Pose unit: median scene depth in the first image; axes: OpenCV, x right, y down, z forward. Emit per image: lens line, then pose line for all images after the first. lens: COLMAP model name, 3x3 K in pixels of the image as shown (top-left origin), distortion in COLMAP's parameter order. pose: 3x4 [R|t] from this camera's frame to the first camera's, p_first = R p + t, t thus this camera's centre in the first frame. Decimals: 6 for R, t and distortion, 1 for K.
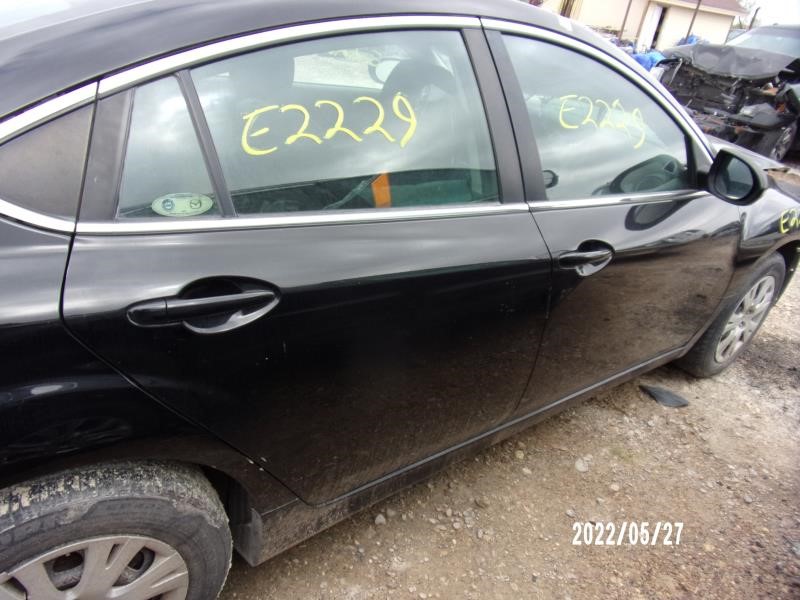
lens RADIAL K [[584.4, 0, 395.2], [0, 584.4, 299.6], [0, 0, 1]] dist [-0.039850, 0.024161]
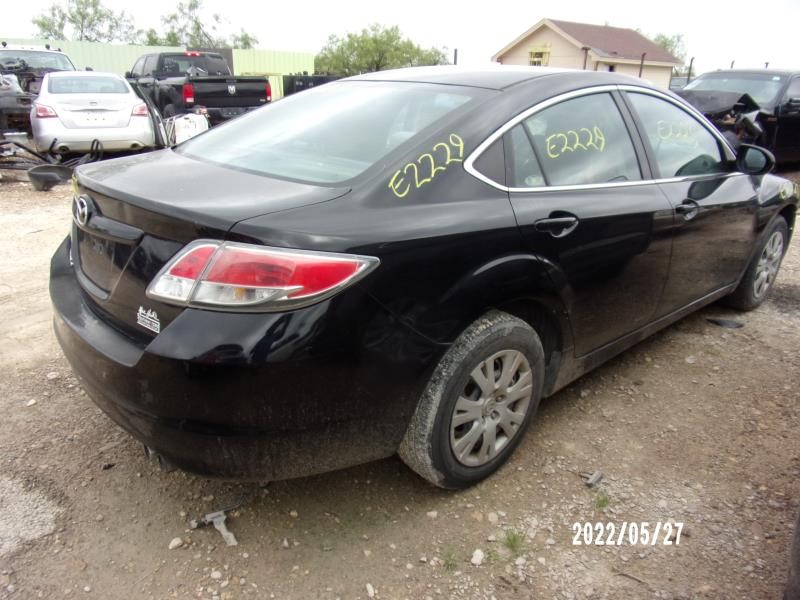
lens RADIAL K [[584.4, 0, 401.1], [0, 584.4, 298.0], [0, 0, 1]] dist [-0.039850, 0.024161]
pose [[0.990233, -0.133052, 0.041671, -0.388164], [0.137300, 0.982549, -0.125485, 0.179783], [-0.024248, 0.129981, 0.991220, -0.410029]]
